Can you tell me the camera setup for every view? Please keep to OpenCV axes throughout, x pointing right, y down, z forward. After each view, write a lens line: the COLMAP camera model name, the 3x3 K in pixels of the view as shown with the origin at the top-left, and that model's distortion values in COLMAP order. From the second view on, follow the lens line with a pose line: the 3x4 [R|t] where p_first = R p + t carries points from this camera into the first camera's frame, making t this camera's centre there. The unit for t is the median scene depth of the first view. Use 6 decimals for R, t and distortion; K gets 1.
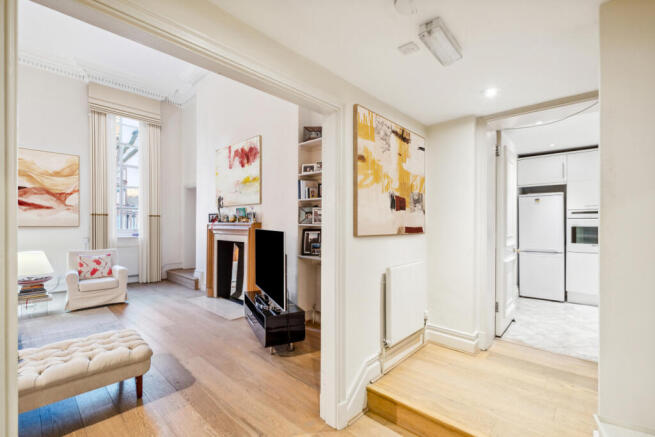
lens RADIAL K [[283.9, 0, 328.9], [0, 283.9, 220.7], [0, 0, 1]] dist [-0.003979, -0.000448]
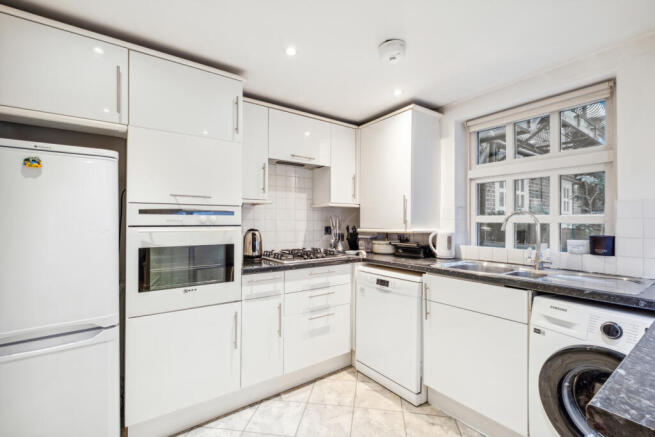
lens RADIAL K [[283.9, 0, 330.0], [0, 283.9, 220.7], [0, 0, 1]] dist [-0.003979, -0.000448]
pose [[0.230416, 0.002123, 0.973090, 0.547574], [-0.000862, 0.999998, -0.001978, -0.014444], [-0.973092, -0.000383, 0.230417, 0.663298]]
